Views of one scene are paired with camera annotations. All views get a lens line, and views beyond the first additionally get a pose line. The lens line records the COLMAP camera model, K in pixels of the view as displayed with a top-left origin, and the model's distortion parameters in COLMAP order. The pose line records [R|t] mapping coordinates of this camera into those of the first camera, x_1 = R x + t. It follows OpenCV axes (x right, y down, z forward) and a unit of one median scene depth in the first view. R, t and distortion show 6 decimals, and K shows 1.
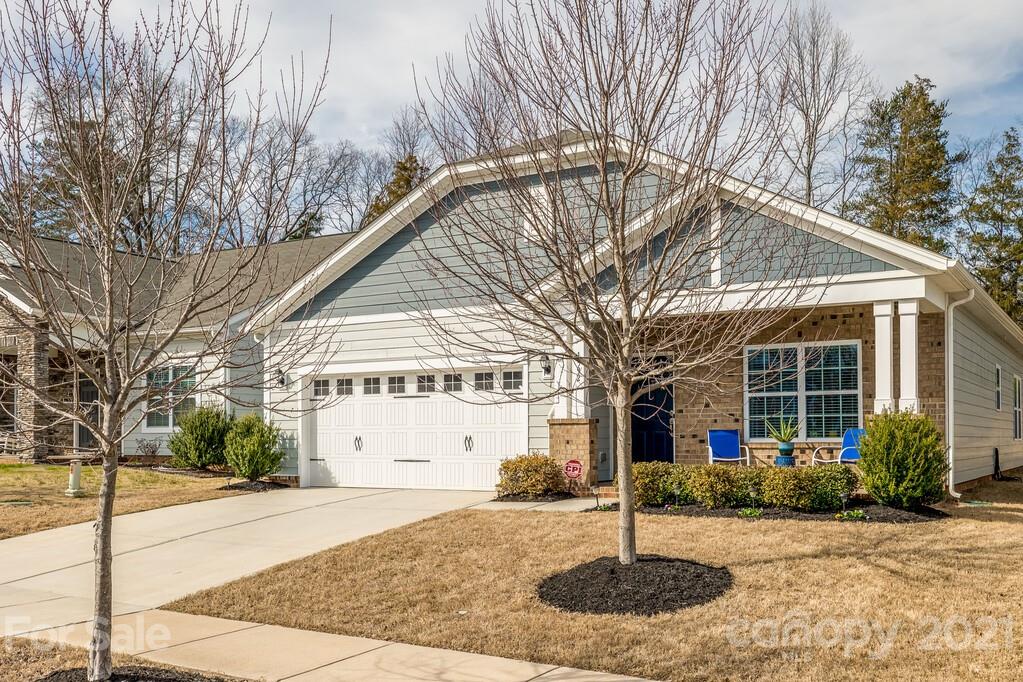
lens RADIAL K [[972.3, 0, 511.5], [0, 972.3, 341.0], [0, 0, 1]] dist [0.007847, 0.005813]
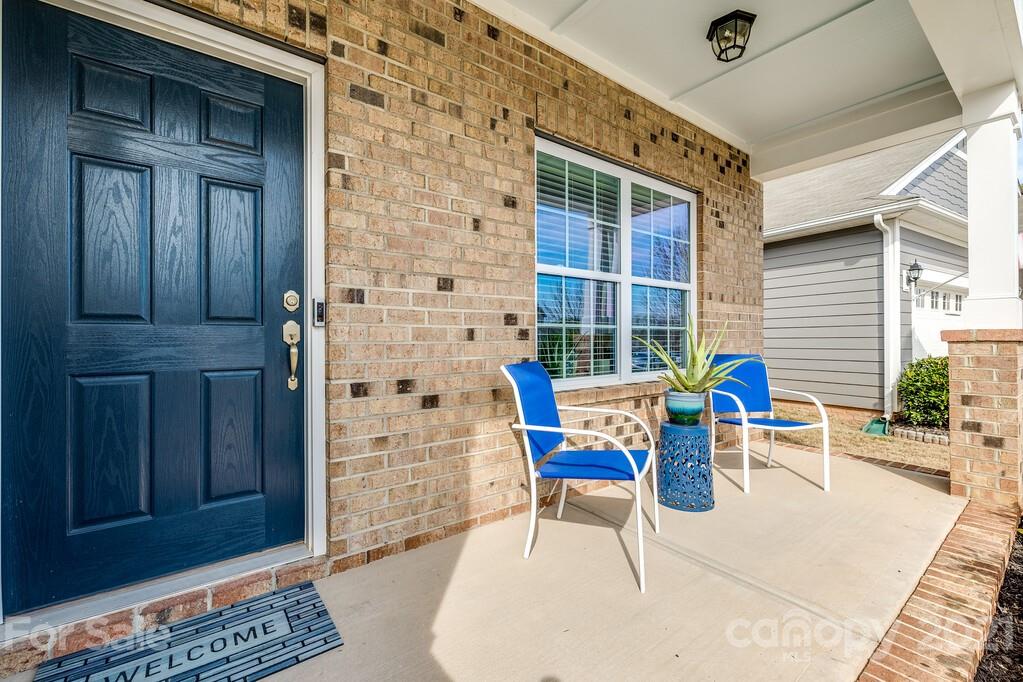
lens RADIAL K [[427.0, 0, 507.9], [0, 427.0, 340.4], [0, 0, 1]] dist [-0.000618, 0.000078]
pose [[0.369288, 0.006787, 0.929290, 0.082364], [-0.077803, 0.996688, 0.023639, 0.079334], [-0.926052, -0.081031, 0.368593, 0.930019]]
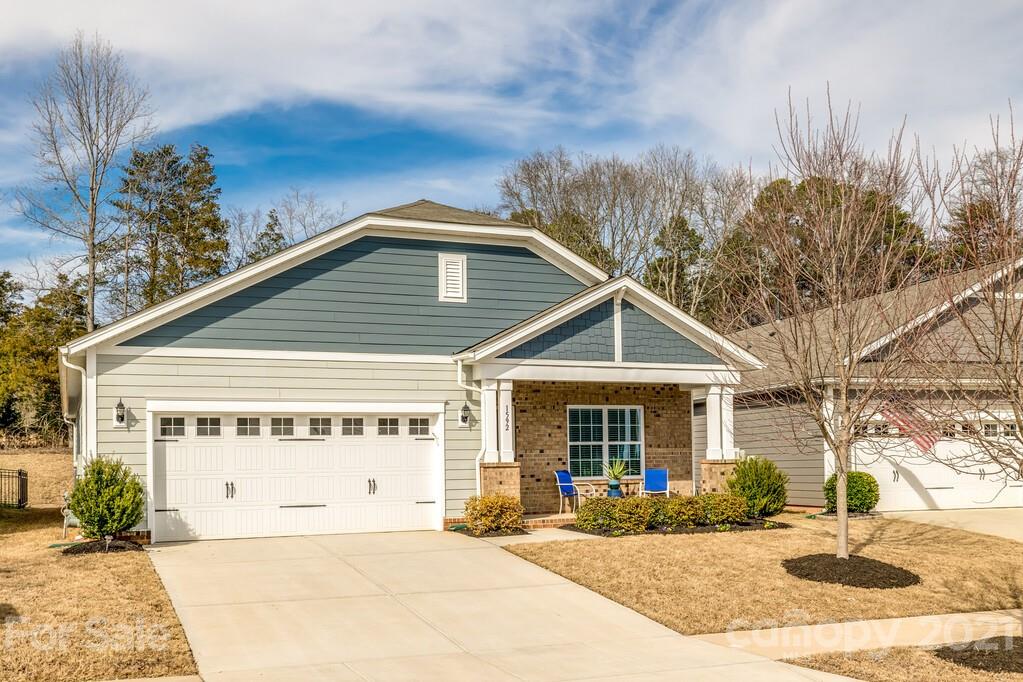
lens RADIAL K [[972.3, 0, 511.5], [0, 972.3, 341.0], [0, 0, 1]] dist [0.007847, 0.005813]
pose [[0.595434, 0.103751, 0.796677, -0.837292], [-0.053591, 0.994547, -0.089466, 0.038986], [-0.801615, 0.010576, 0.597747, 0.279159]]
